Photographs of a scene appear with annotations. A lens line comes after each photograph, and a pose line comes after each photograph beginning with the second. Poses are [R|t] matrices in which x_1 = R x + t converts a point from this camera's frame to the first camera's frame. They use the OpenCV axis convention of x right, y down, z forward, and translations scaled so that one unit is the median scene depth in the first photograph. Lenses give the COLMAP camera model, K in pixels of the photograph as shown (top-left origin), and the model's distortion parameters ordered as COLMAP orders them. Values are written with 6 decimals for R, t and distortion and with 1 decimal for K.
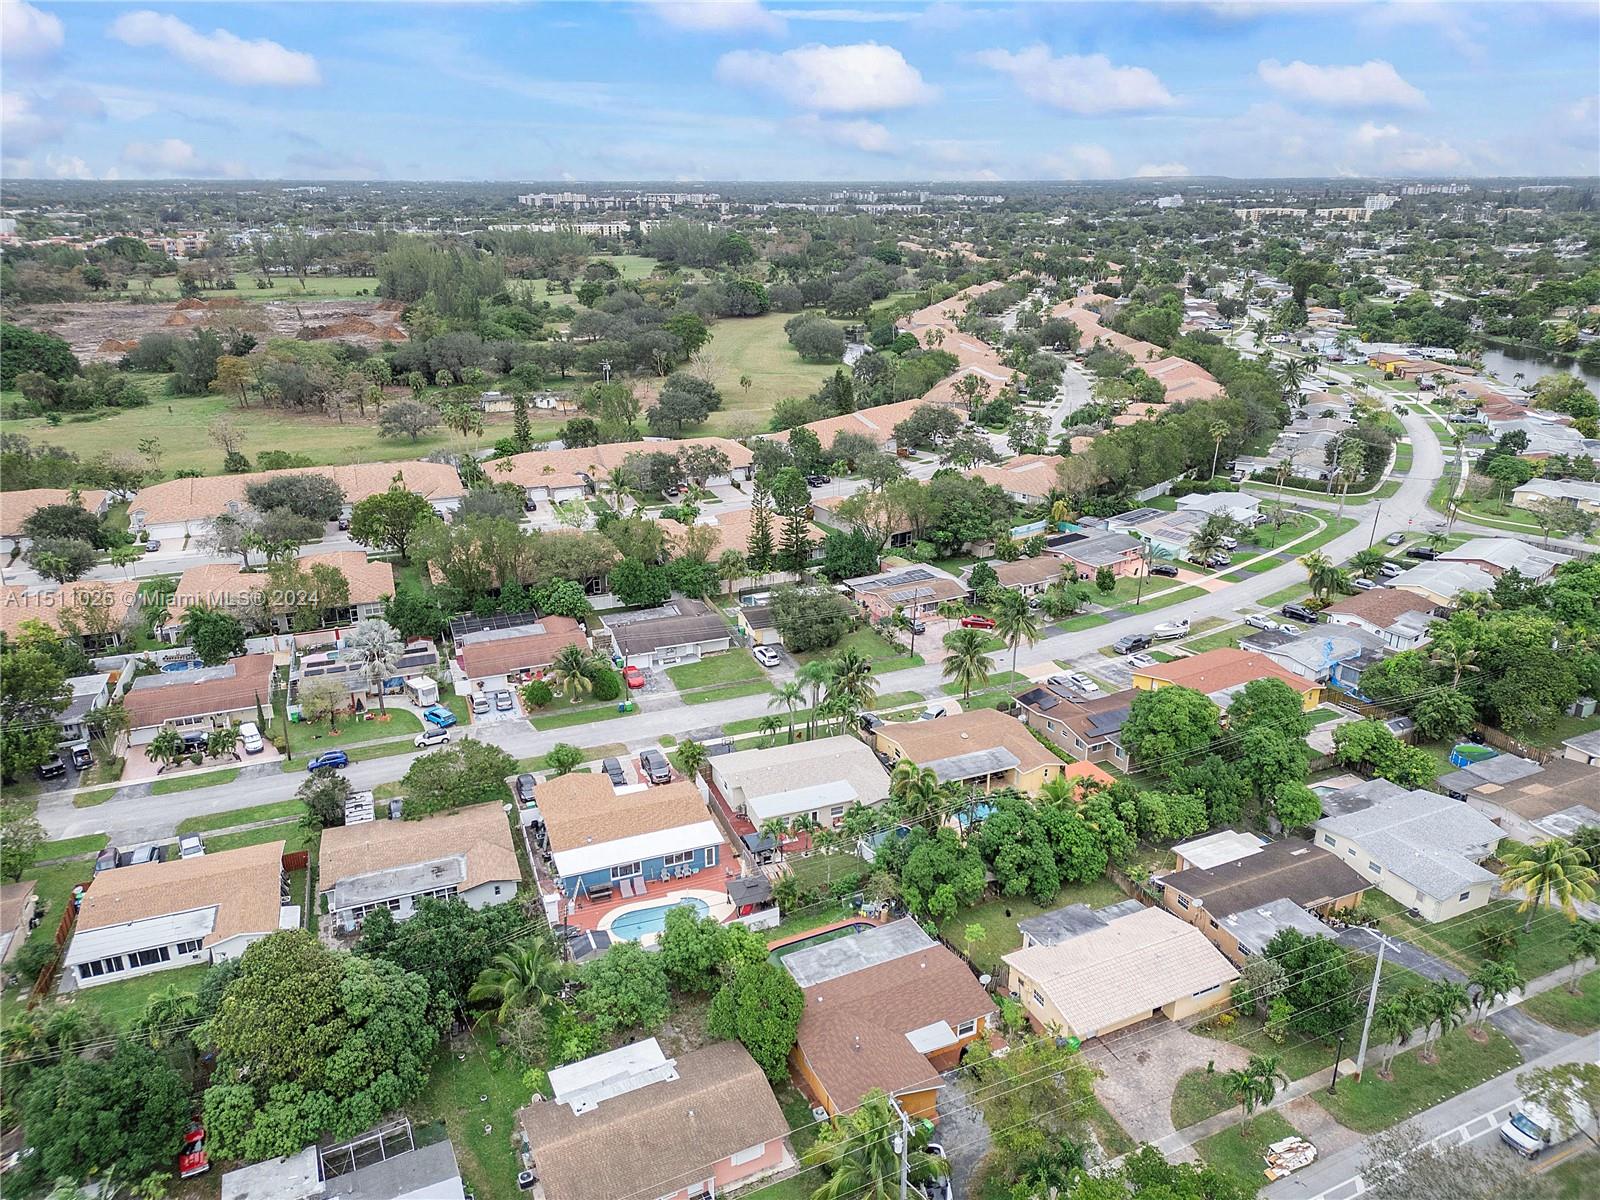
lens RADIAL K [[1141.0, 0, 807.0], [0, 1141.0, 601.8], [0, 0, 1]] dist [0.060881, -0.049716]
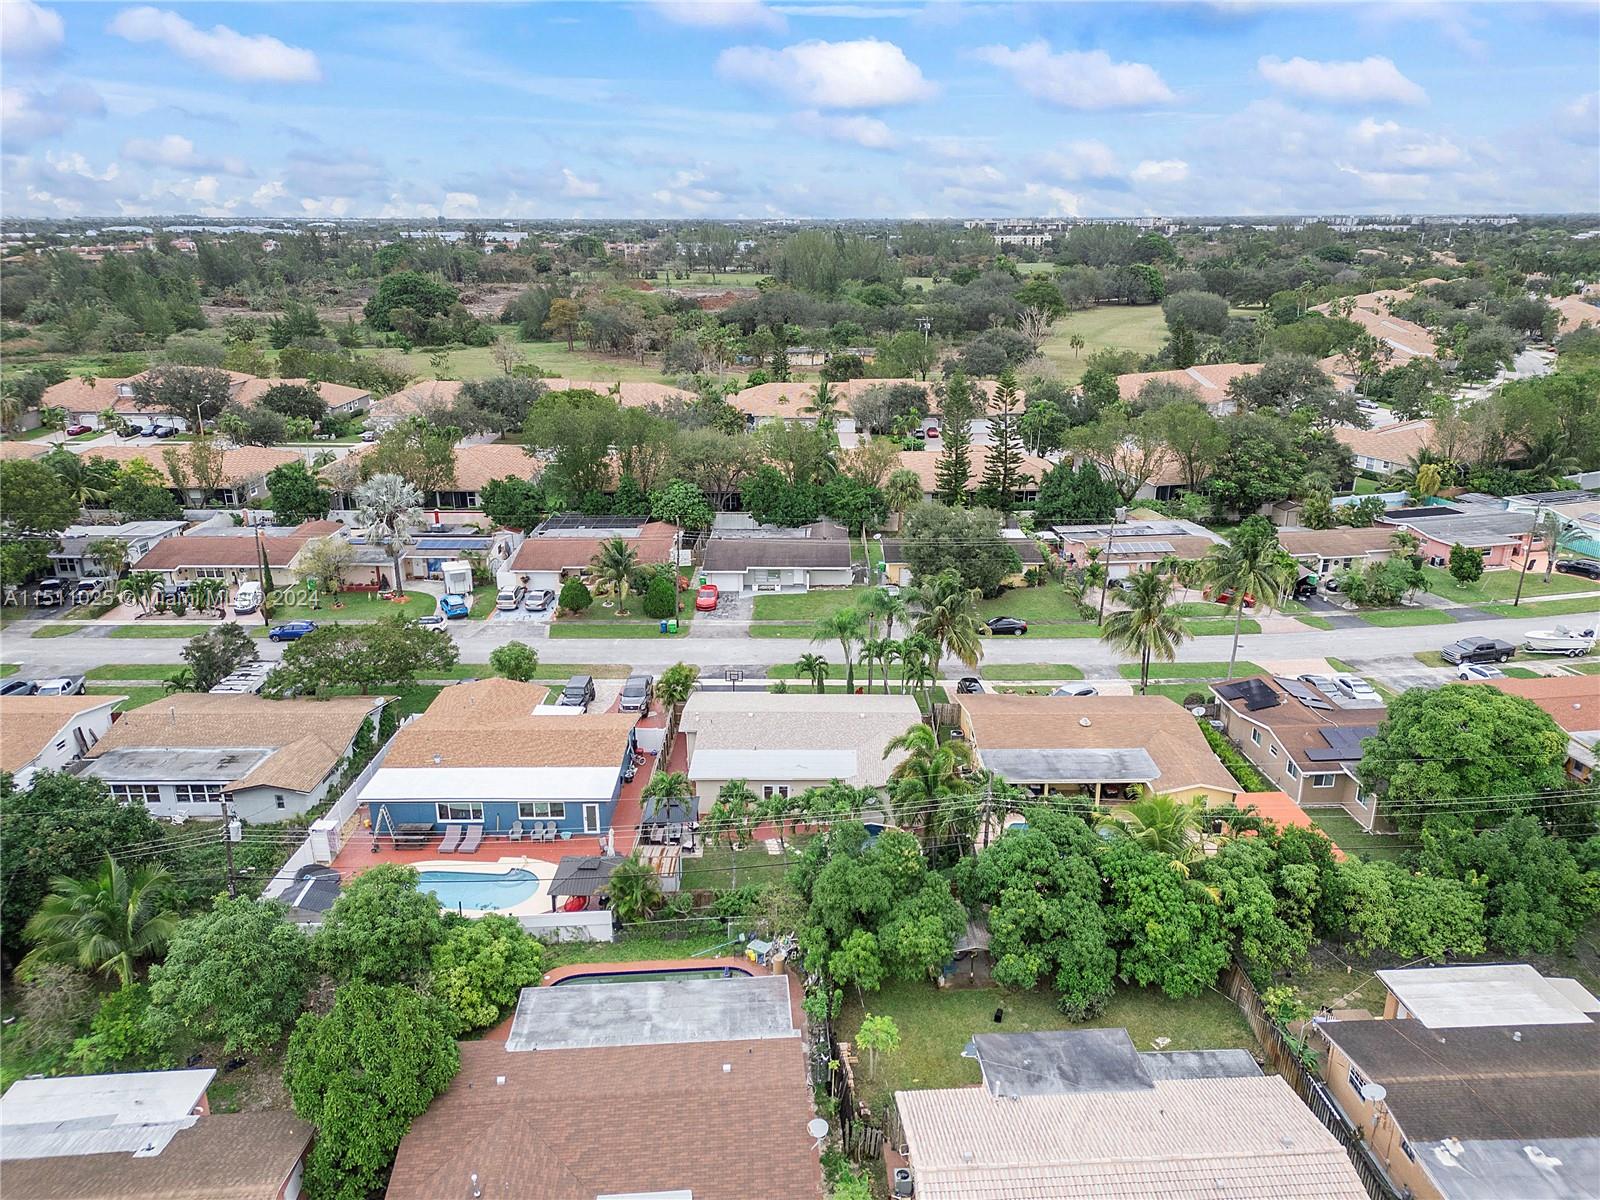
lens RADIAL K [[1141.0, 0, 798.4], [0, 1141.0, 598.6], [0, 0, 1]] dist [0.060881, -0.049716]
pose [[0.928135, 0.119311, -0.352605, 0.169477], [-0.130210, 0.991460, -0.007263, 0.063400], [0.348727, 0.052654, 0.935744, 0.304384]]
